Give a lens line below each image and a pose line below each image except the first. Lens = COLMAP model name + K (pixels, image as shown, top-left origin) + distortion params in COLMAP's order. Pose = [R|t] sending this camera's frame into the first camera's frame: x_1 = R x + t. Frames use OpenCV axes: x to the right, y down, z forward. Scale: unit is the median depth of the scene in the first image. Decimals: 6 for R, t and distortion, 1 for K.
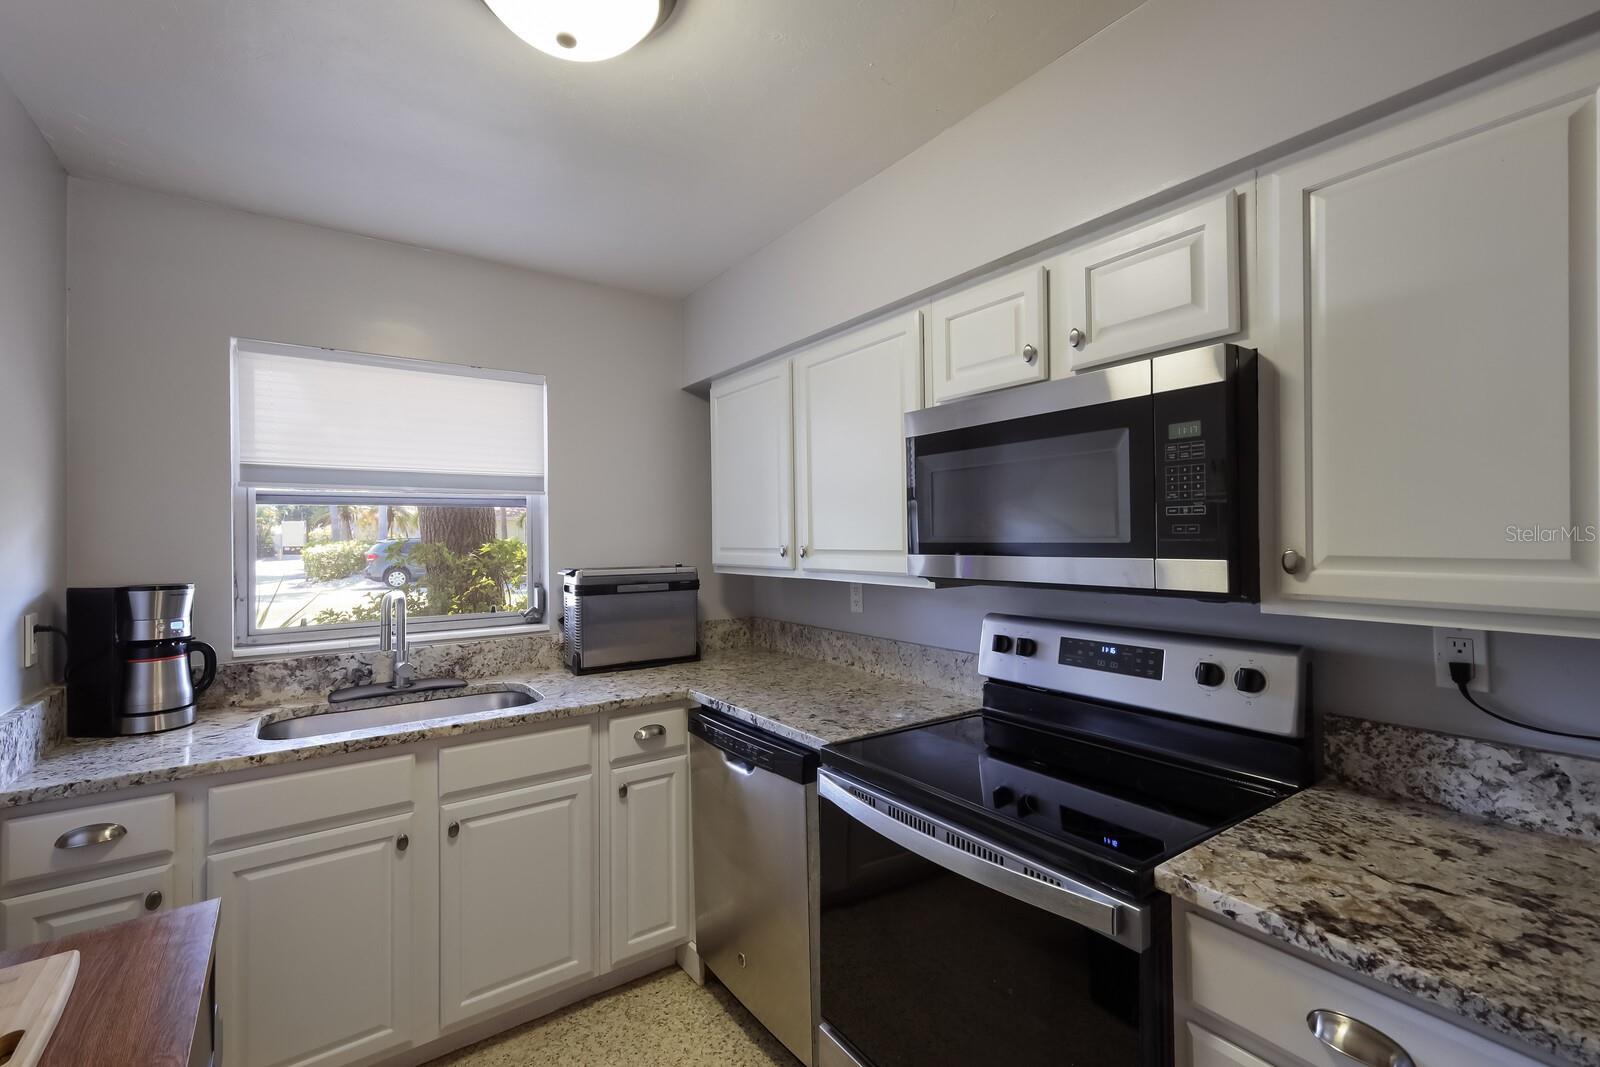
lens RADIAL K [[702.6, 0, 802.1], [0, 702.6, 536.2], [0, 0, 1]] dist [0.013709, -0.000832]
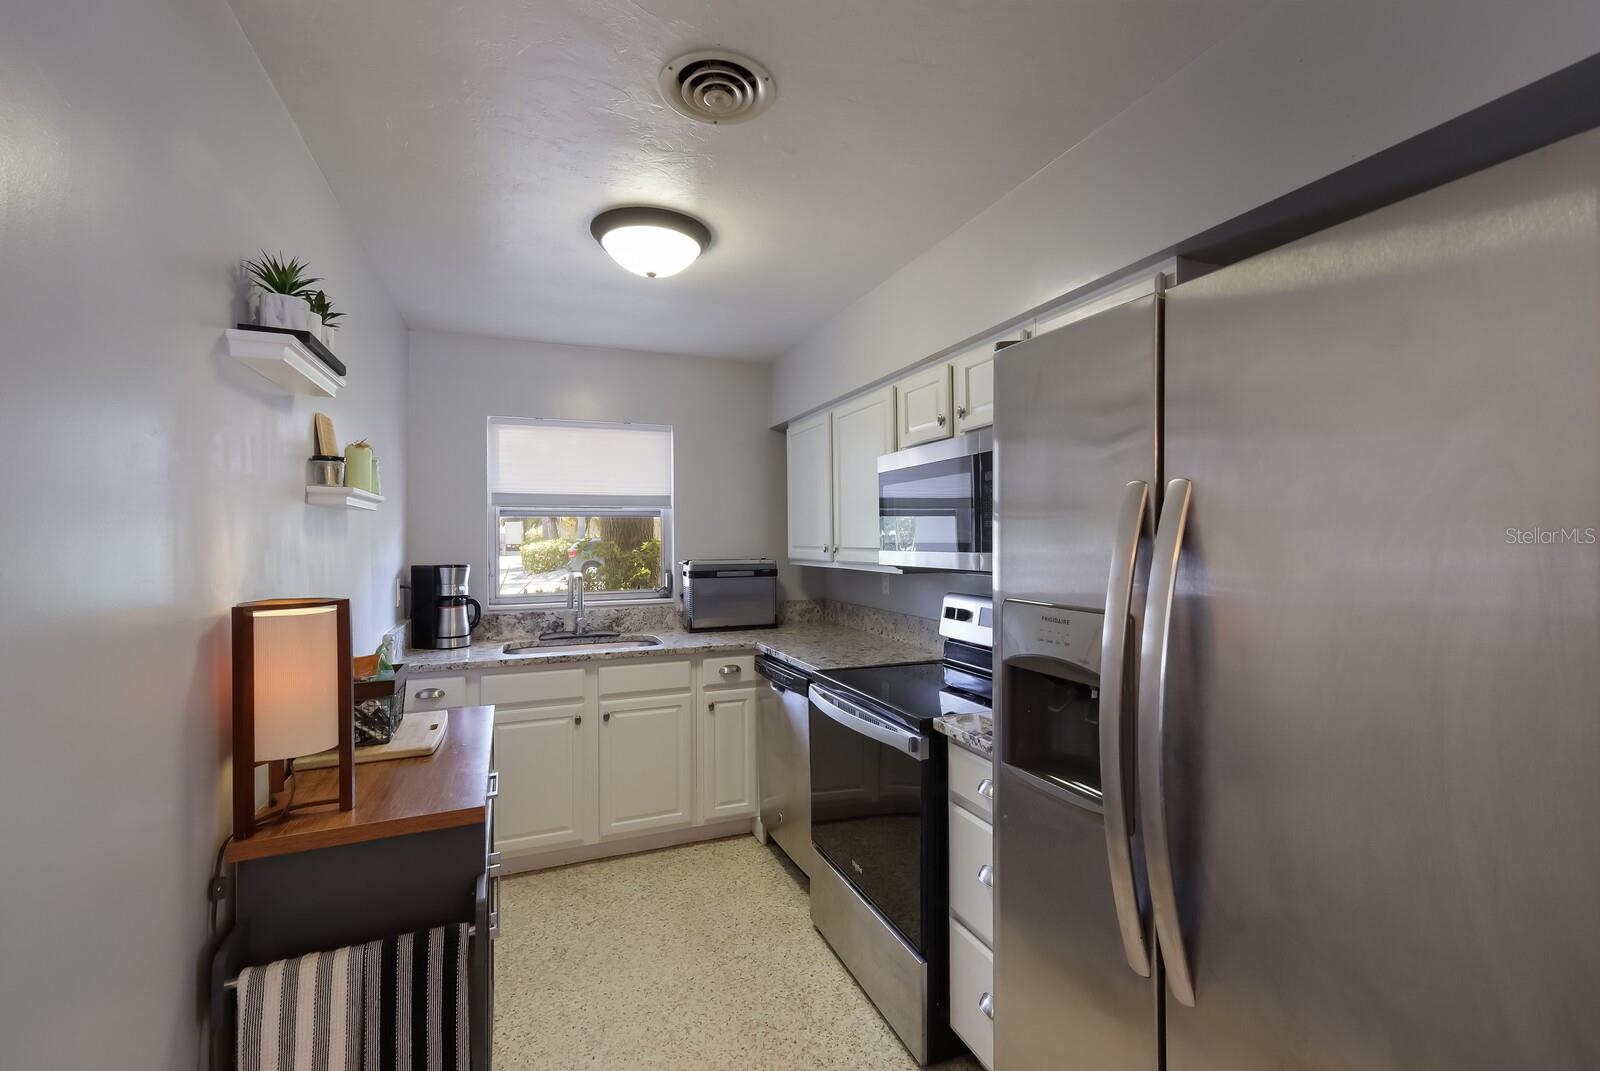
lens RADIAL K [[702.6, 0, 802.5], [0, 702.6, 539.2], [0, 0, 1]] dist [0.013709, -0.000832]
pose [[0.972681, 0.004116, -0.232108, 0.292789], [-0.003283, 0.999987, 0.003976, -0.002878], [0.232121, -0.003105, 0.972682, -0.431244]]
